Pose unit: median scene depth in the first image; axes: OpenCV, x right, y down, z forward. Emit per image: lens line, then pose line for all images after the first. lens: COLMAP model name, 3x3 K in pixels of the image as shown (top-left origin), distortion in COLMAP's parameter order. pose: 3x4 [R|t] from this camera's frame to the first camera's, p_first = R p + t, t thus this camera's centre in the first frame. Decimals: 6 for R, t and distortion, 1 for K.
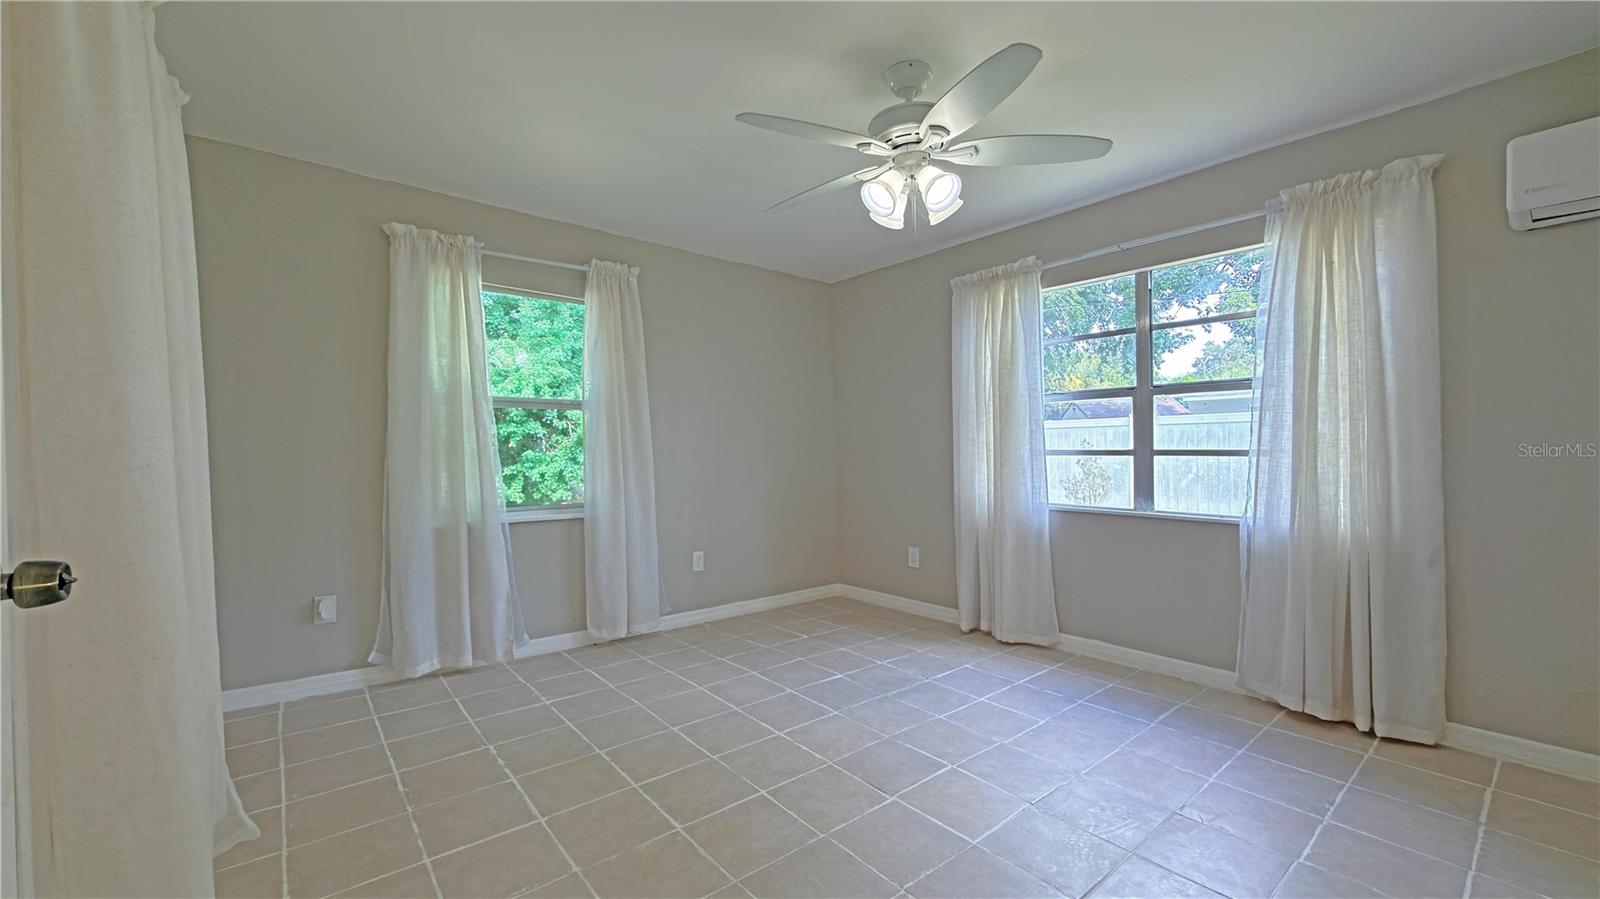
lens RADIAL K [[641.5, 0, 798.9], [0, 641.5, 453.8], [0, 0, 1]] dist [0.003036, -0.000324]
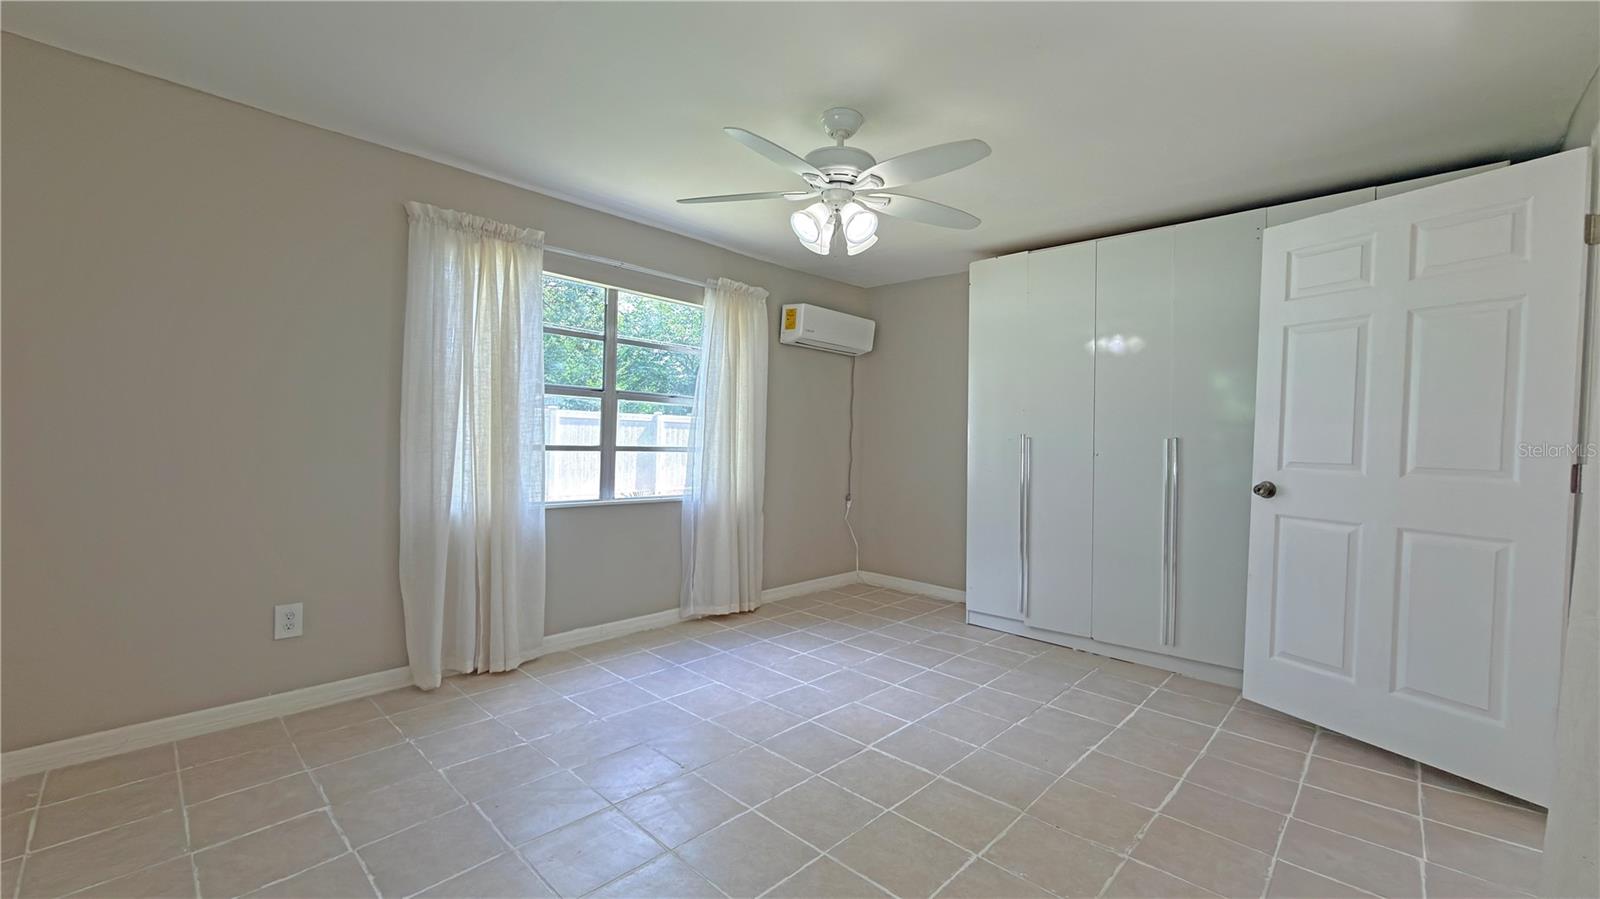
lens RADIAL K [[641.5, 0, 807.4], [0, 641.5, 450.8], [0, 0, 1]] dist [0.003036, -0.000324]
pose [[-0.137267, -0.011247, 0.990470, -0.644338], [-0.017858, 0.999801, 0.008878, -0.014170], [-0.990373, -0.016469, -0.137440, 0.818680]]
